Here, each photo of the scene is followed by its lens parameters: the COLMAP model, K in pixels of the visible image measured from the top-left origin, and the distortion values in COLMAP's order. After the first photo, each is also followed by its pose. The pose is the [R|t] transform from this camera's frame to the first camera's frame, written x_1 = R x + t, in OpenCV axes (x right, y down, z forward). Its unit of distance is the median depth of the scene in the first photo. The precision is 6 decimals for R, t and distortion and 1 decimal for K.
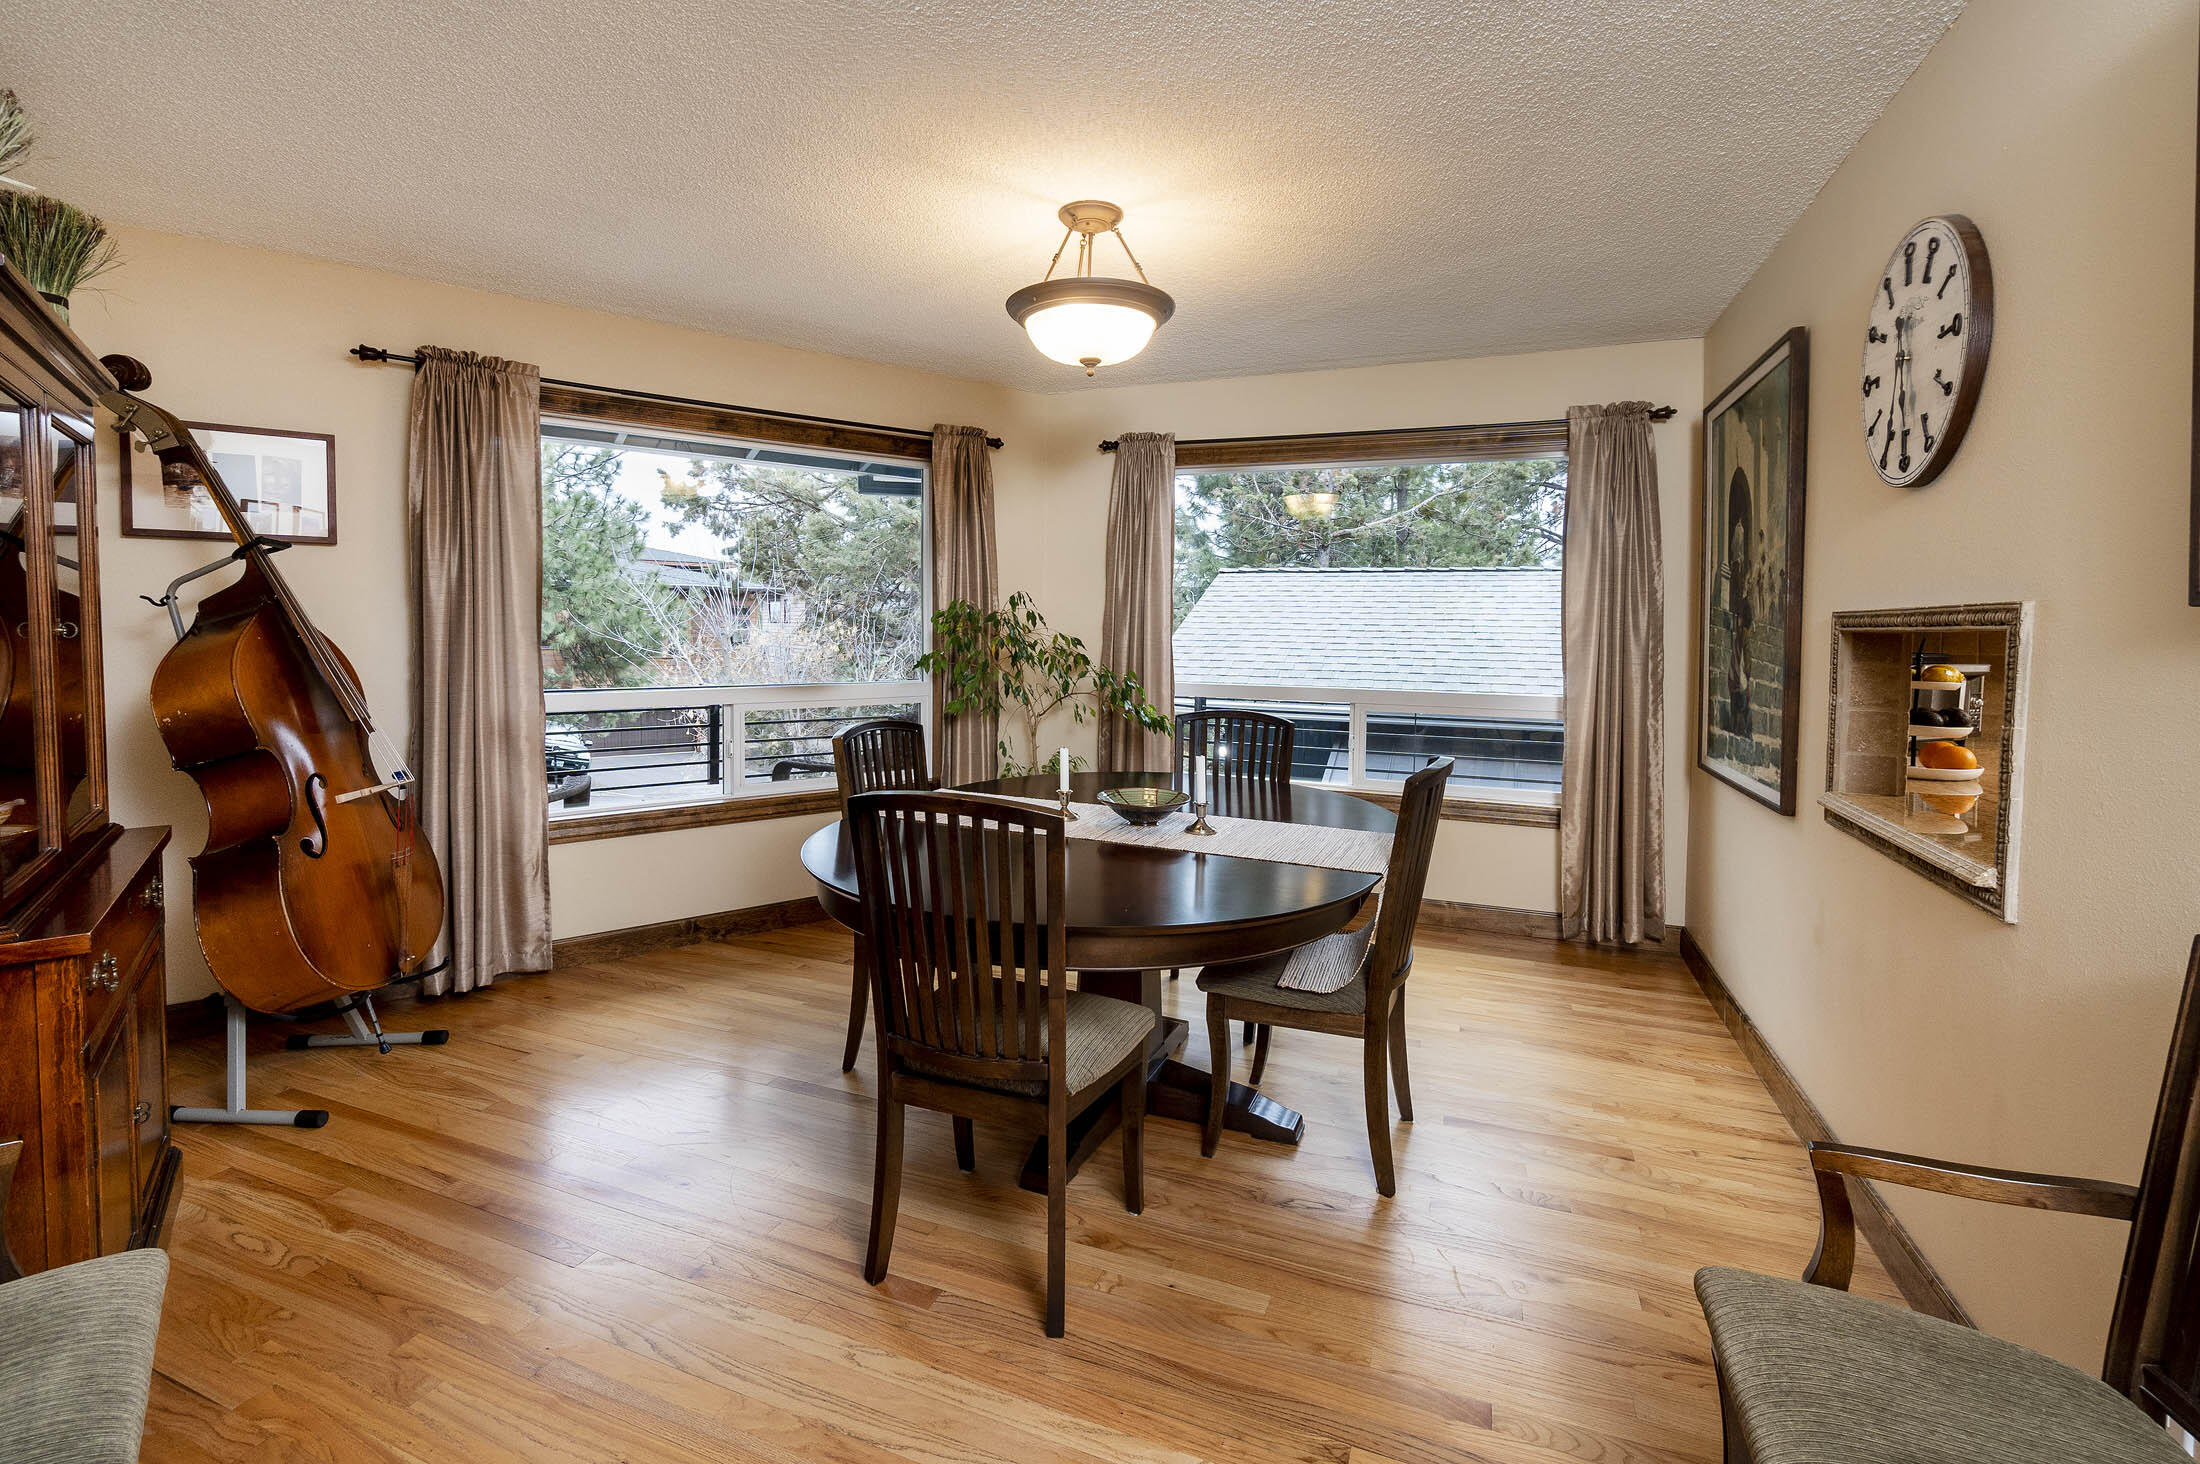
lens RADIAL K [[1034.6, 0, 1099.7], [0, 1034.6, 674.4], [0, 0, 1]] dist [0.001963, 0.000828]
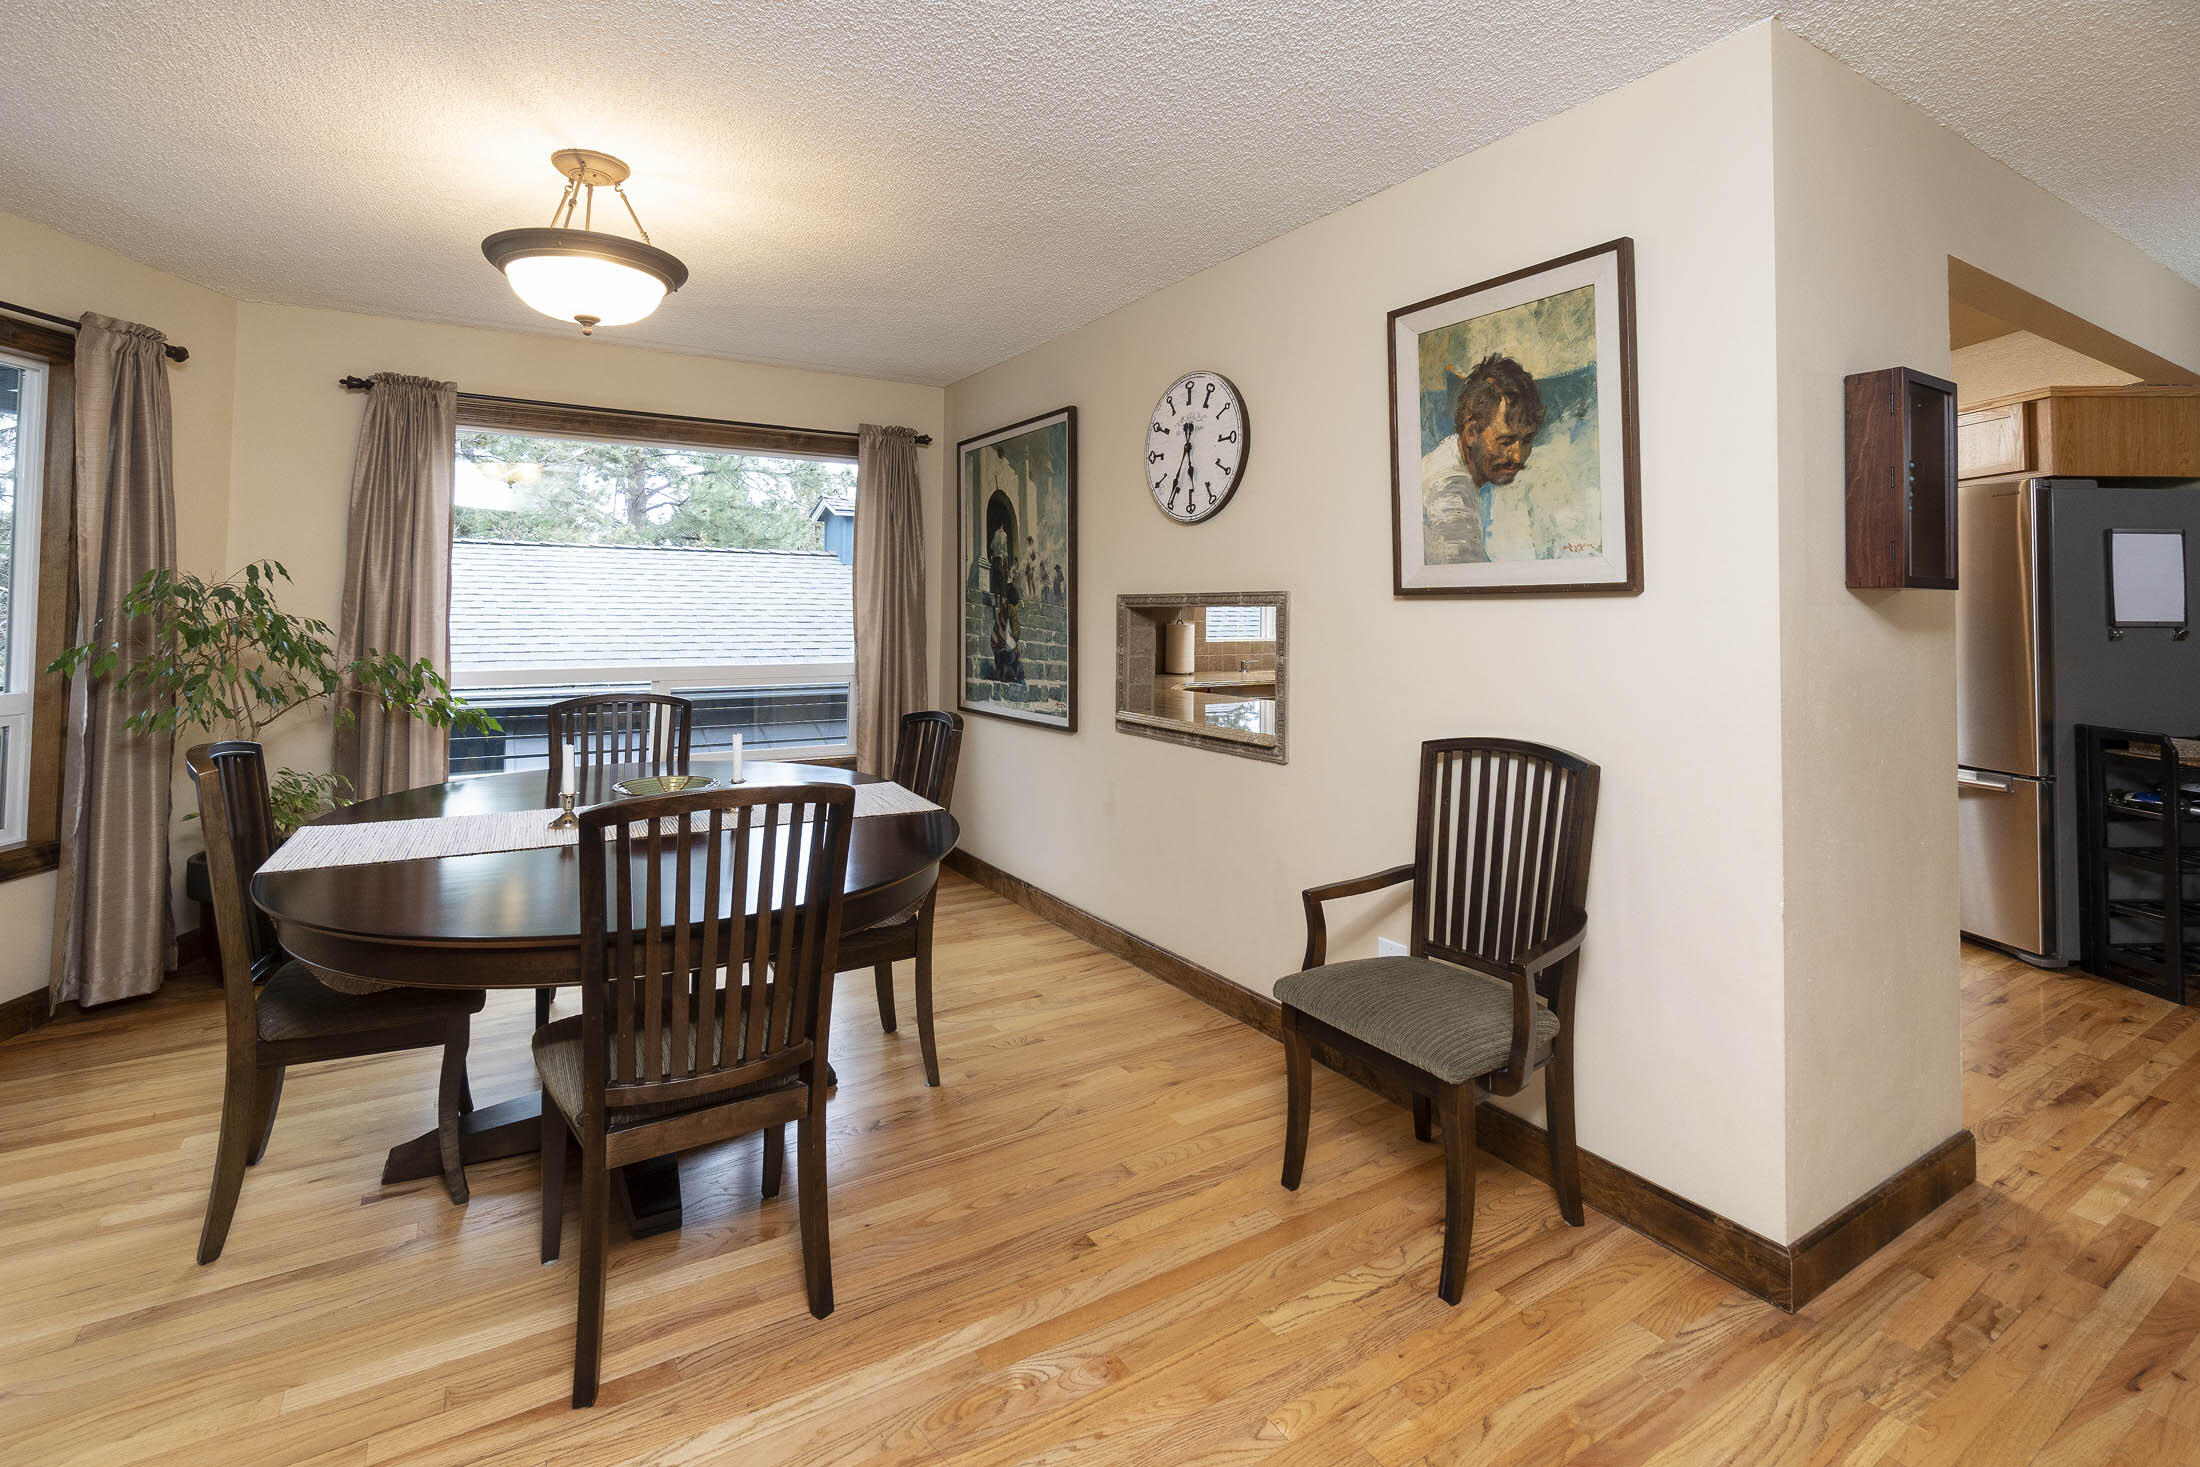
lens RADIAL K [[1023.0, 0, 1094.3], [0, 1023.0, 597.9], [0, 0, 1]] dist [-0.003353, -0.000528]
pose [[0.571569, -0.002174, 0.820551, -0.492727], [0.041786, 0.998776, -0.026461, -0.013929], [-0.819489, 0.049412, 0.570960, 0.128827]]
